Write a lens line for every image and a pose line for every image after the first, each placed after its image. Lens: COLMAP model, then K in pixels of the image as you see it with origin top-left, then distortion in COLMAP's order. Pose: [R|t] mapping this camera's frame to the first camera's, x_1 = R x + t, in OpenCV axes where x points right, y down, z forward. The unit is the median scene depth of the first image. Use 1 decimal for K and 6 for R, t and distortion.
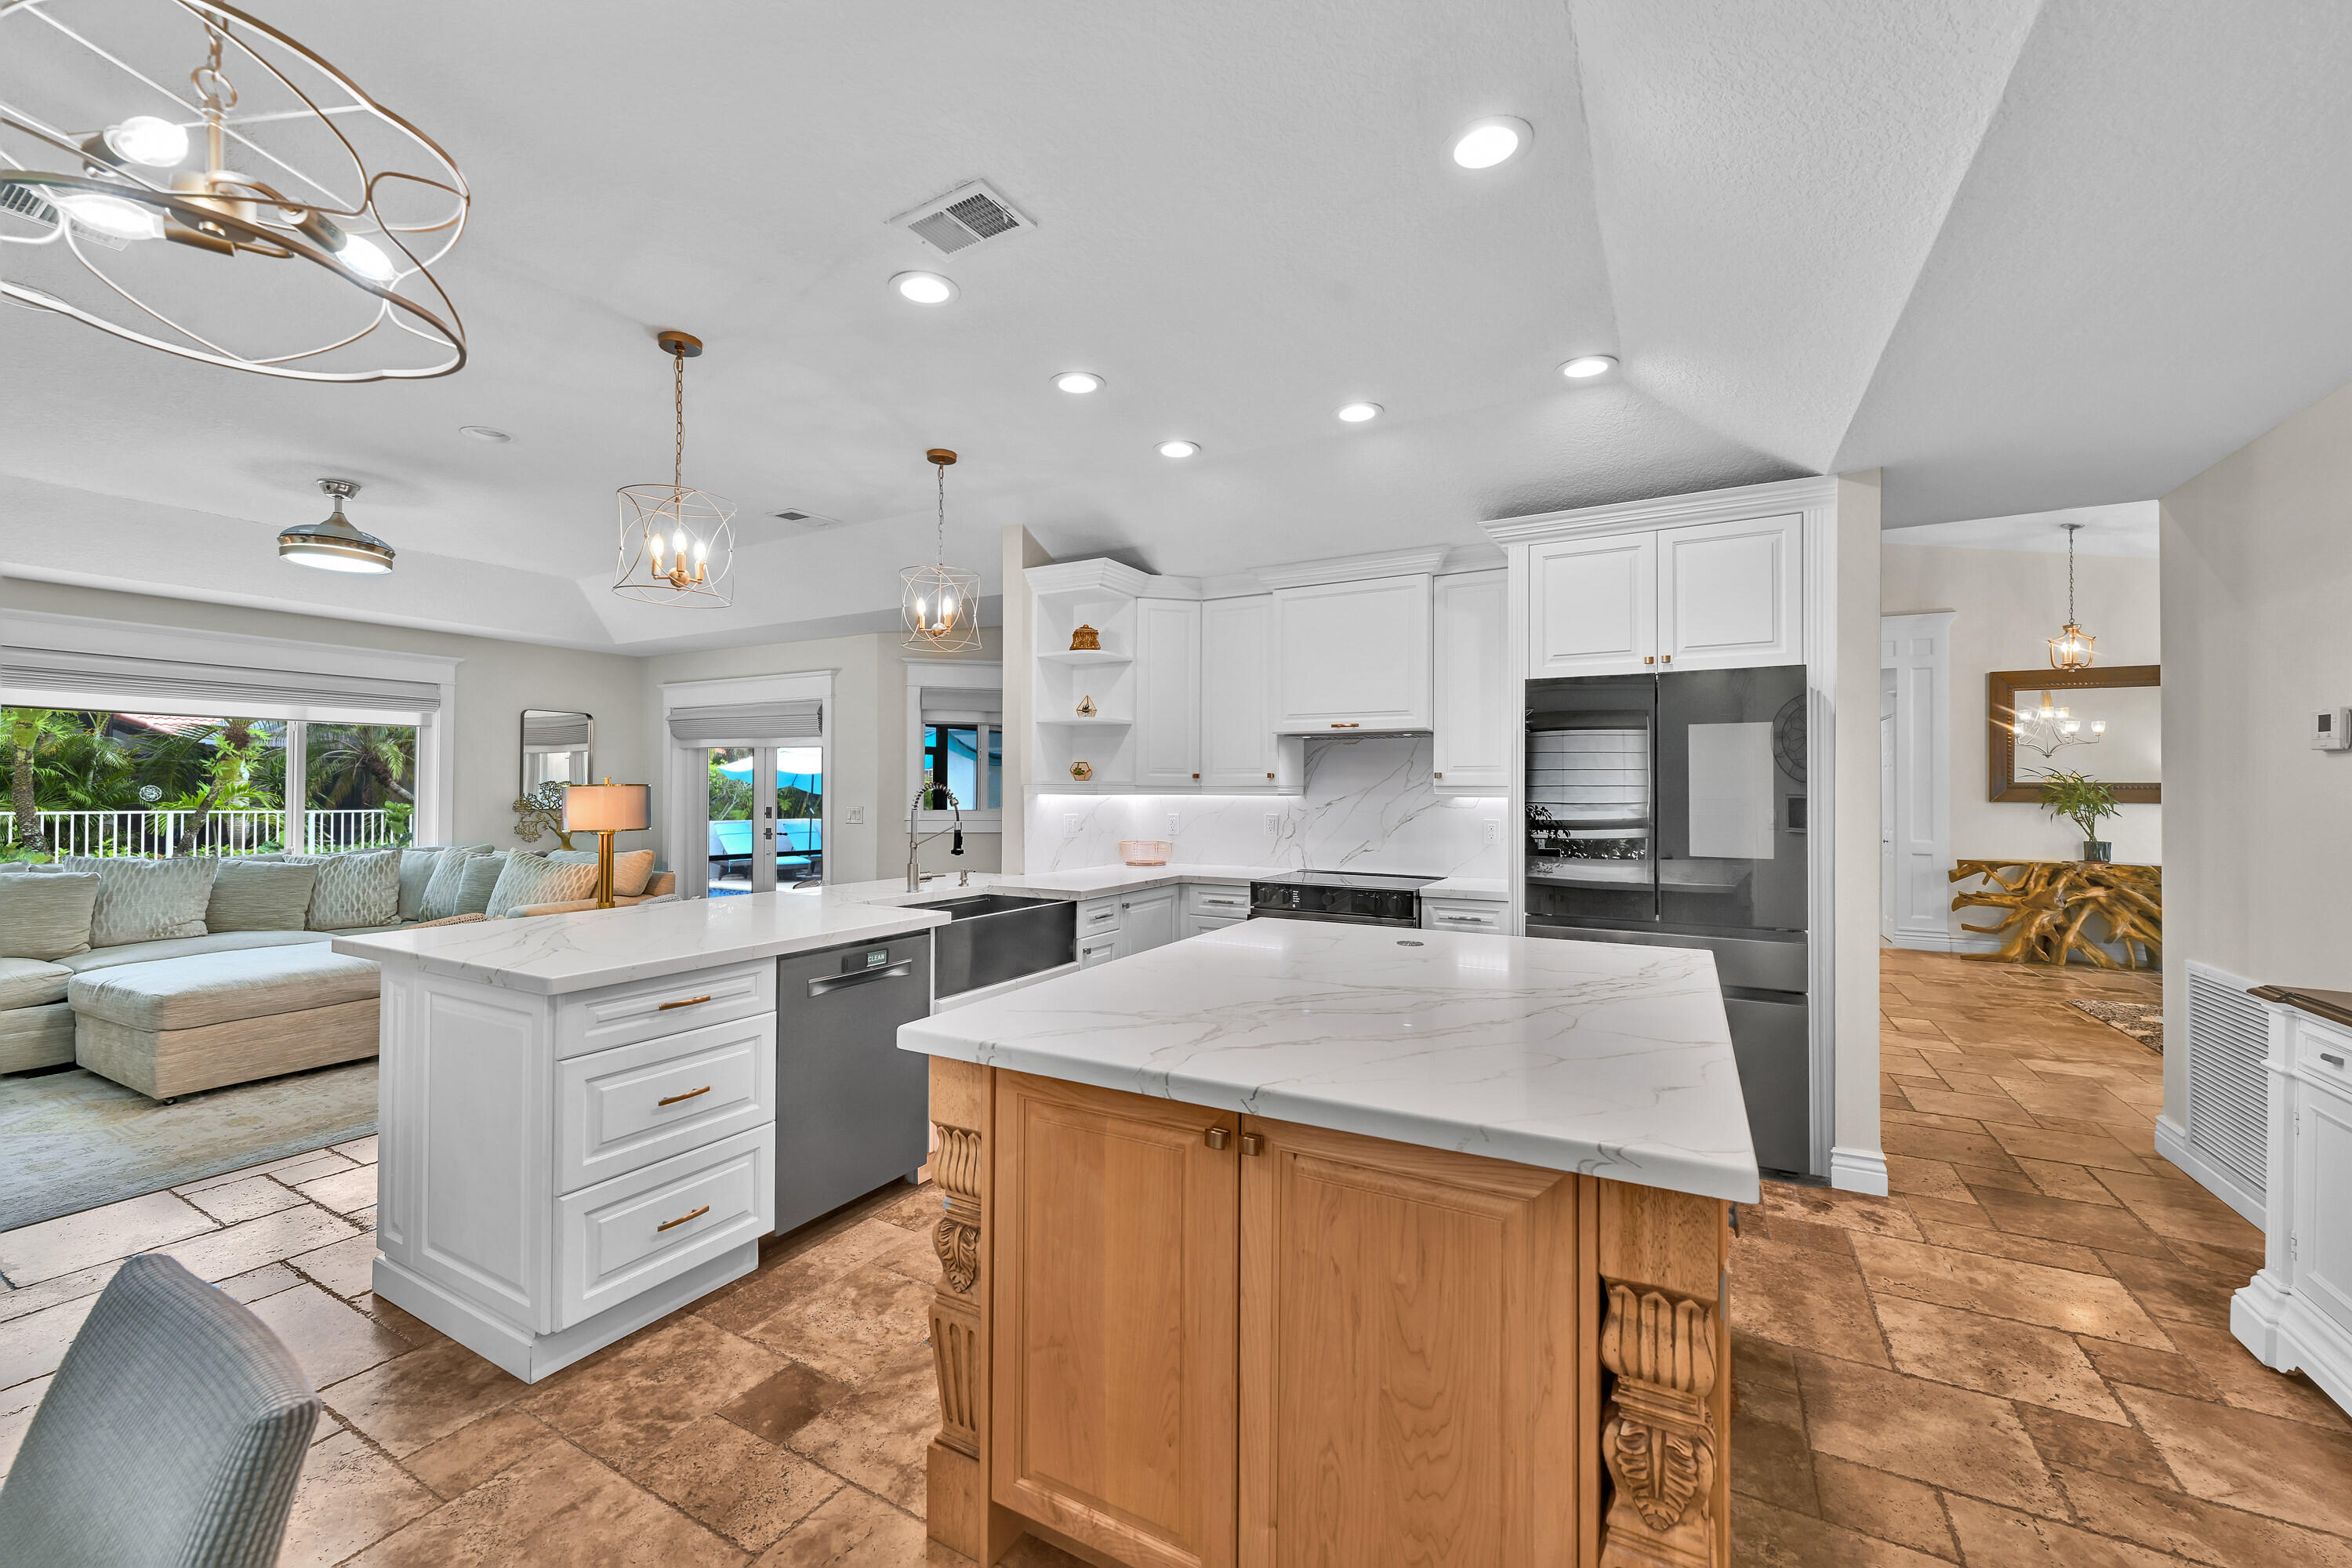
lens RADIAL K [[932.1, 0, 1171.6], [0, 932.1, 783.3], [0, 0, 1]] dist [-0.002742, 0.000784]
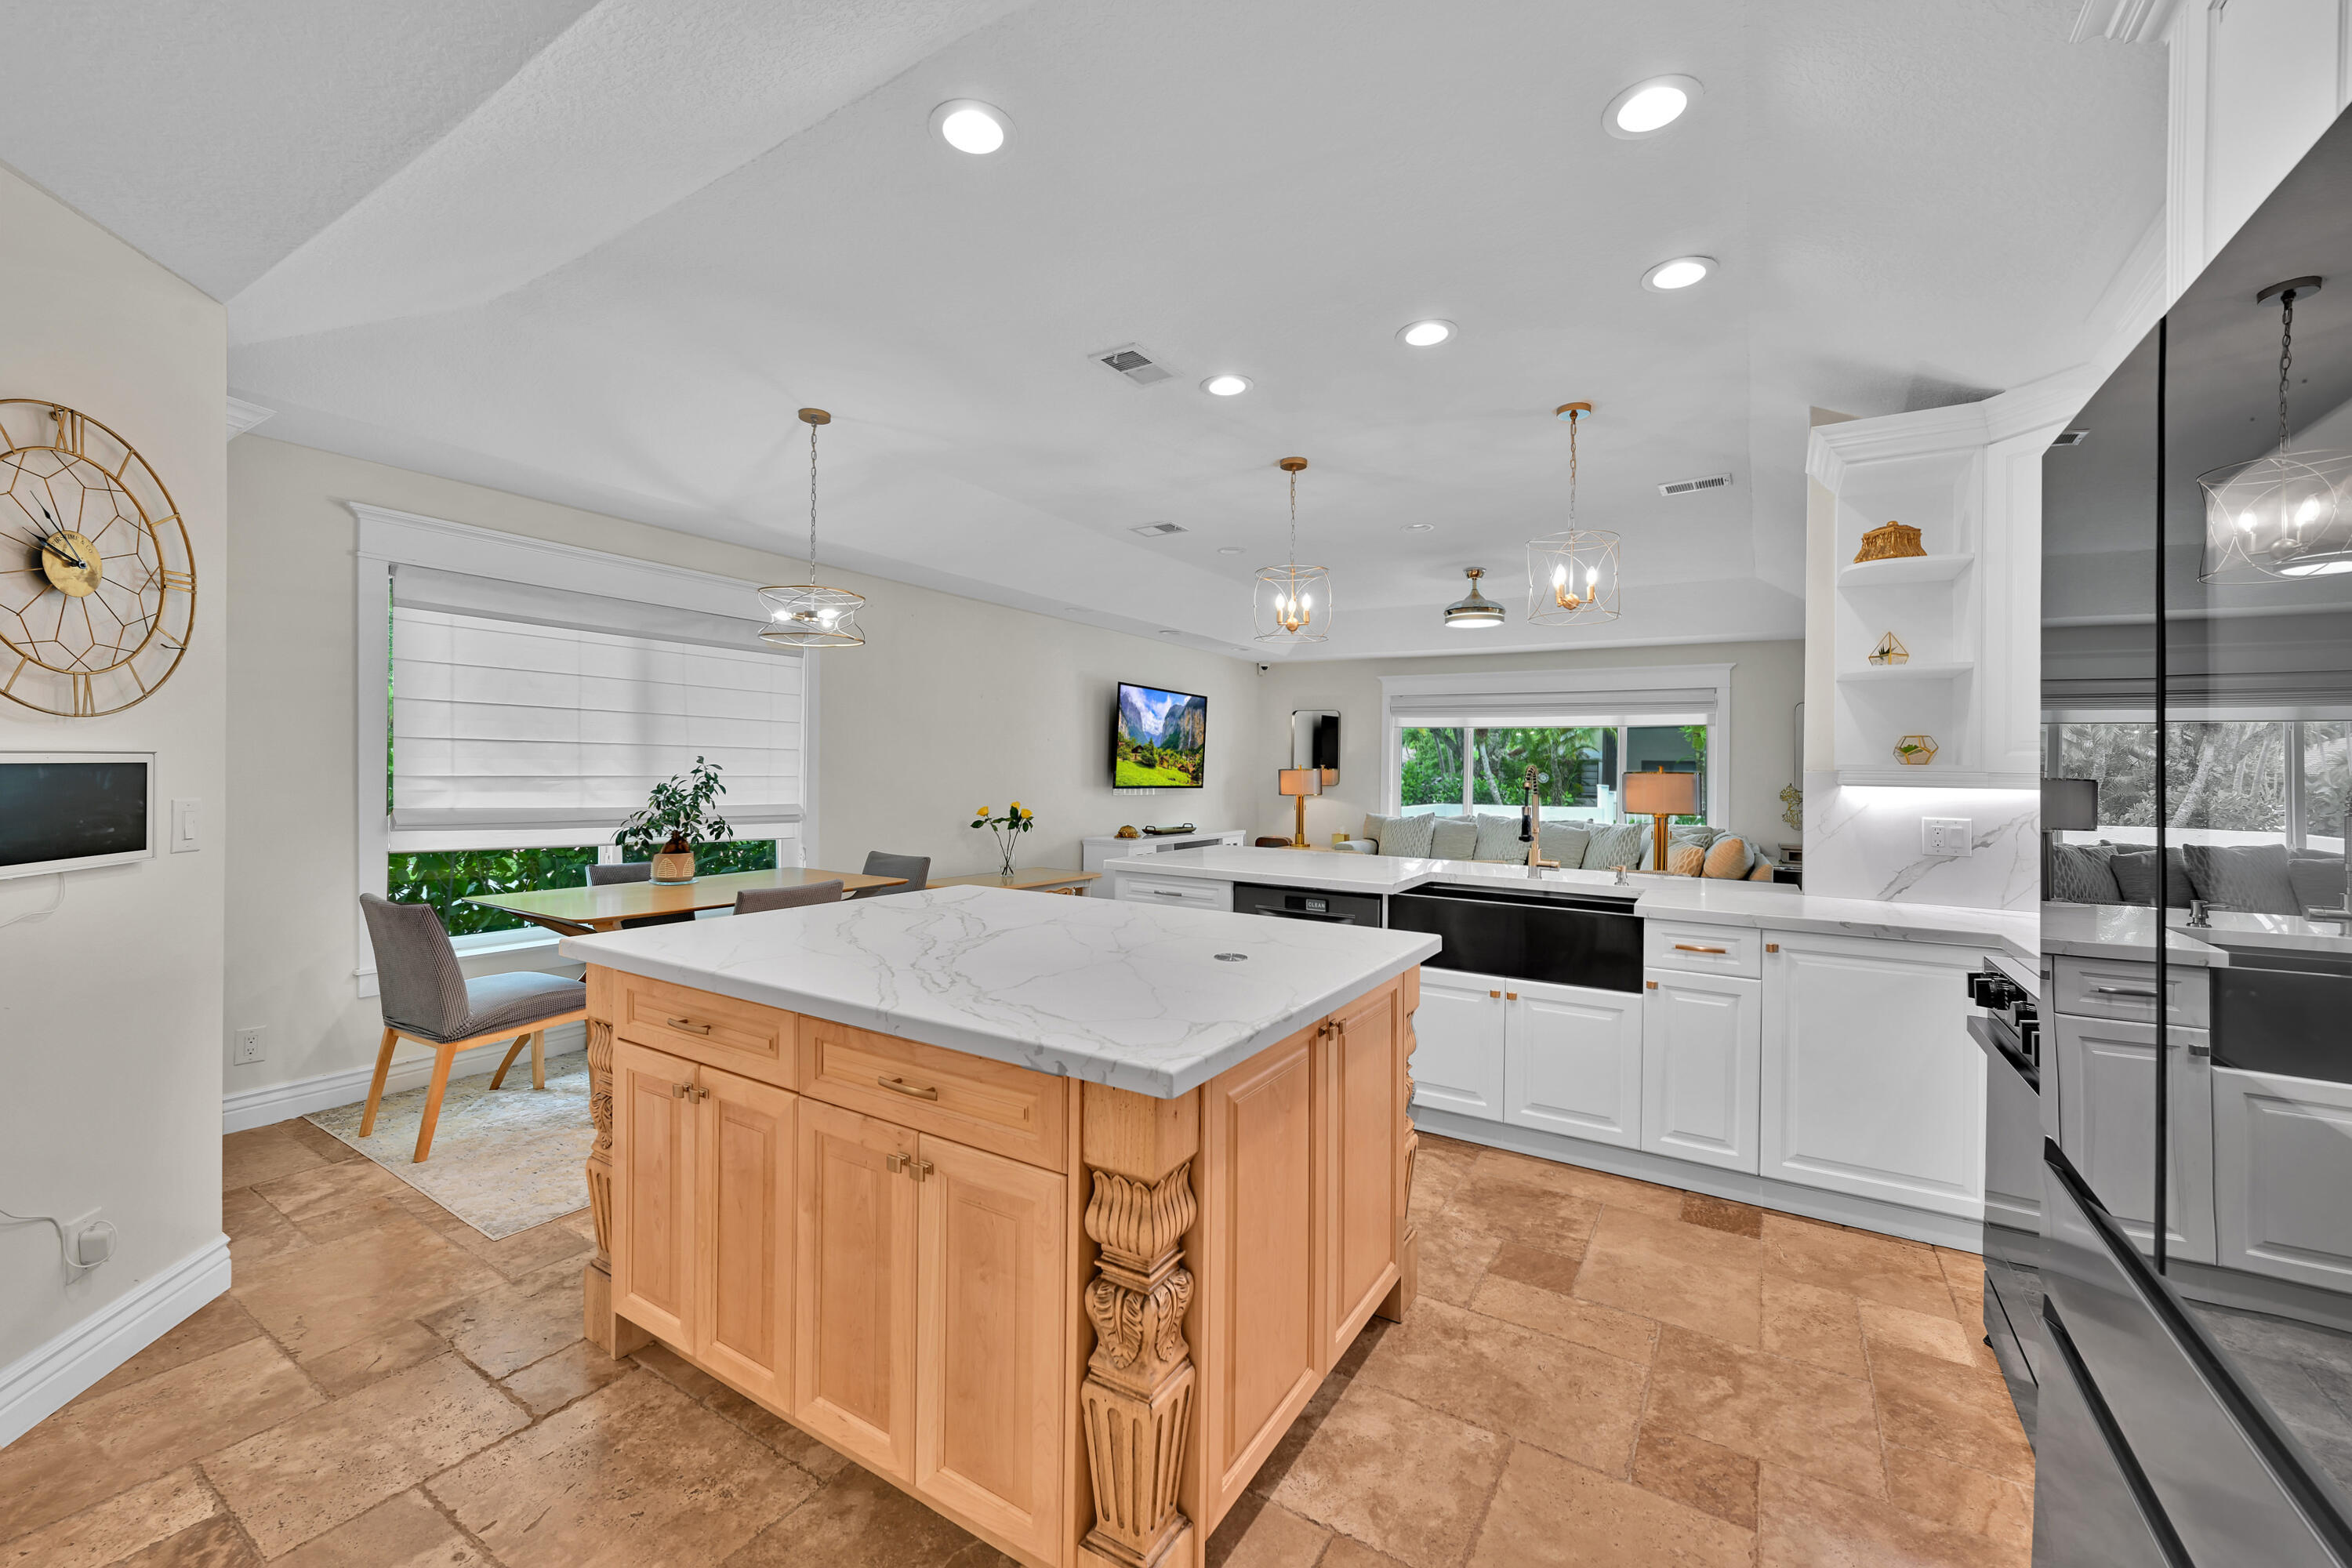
lens RADIAL K [[932.1, 0, 1170.9], [0, 932.1, 782.3], [0, 0, 1]] dist [-0.002742, 0.000784]
pose [[-0.046128, 0.010421, -0.998881, 0.572819], [-0.010242, 0.999888, 0.010904, 0.008052], [0.998883, 0.010734, -0.046016, 0.533969]]
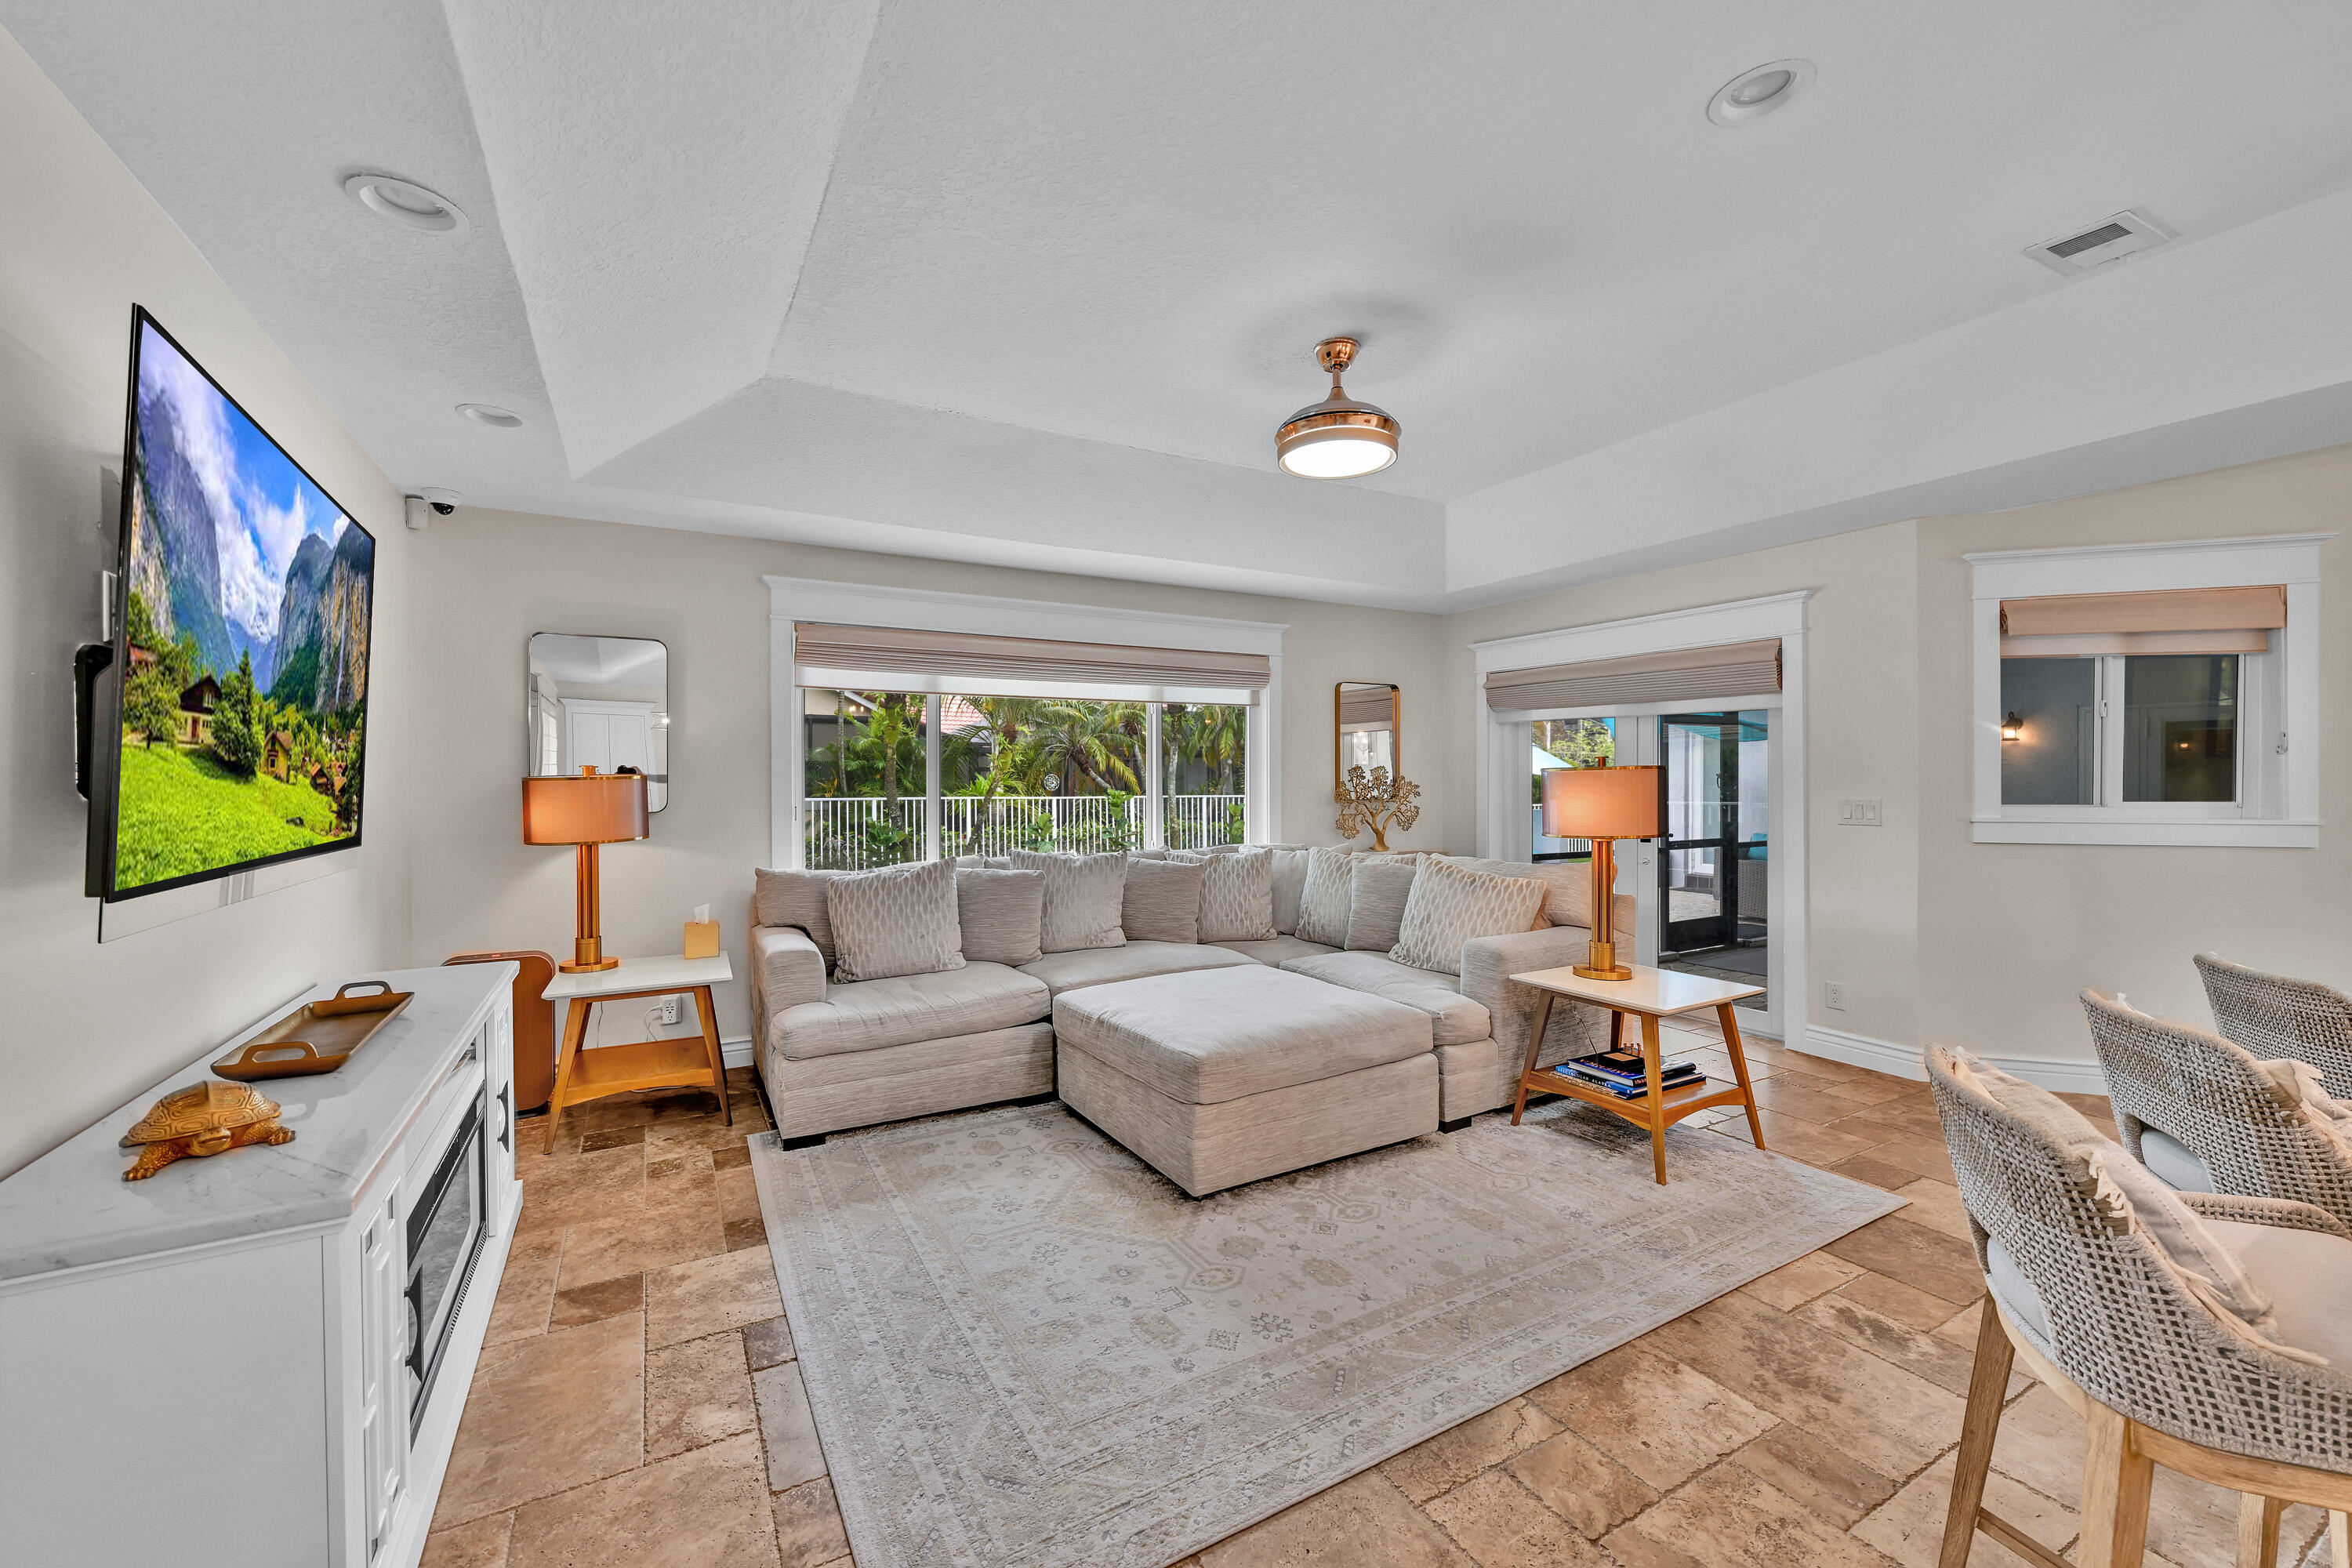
lens RADIAL K [[932.1, 0, 1164.0], [0, 932.1, 780.6], [0, 0, 1]] dist [-0.002742, 0.000784]
pose [[0.850129, -0.005673, -0.526544, -0.583142], [0.012112, 0.999888, 0.008783, 0.001667], [0.526436, -0.013844, 0.850102, 0.293371]]
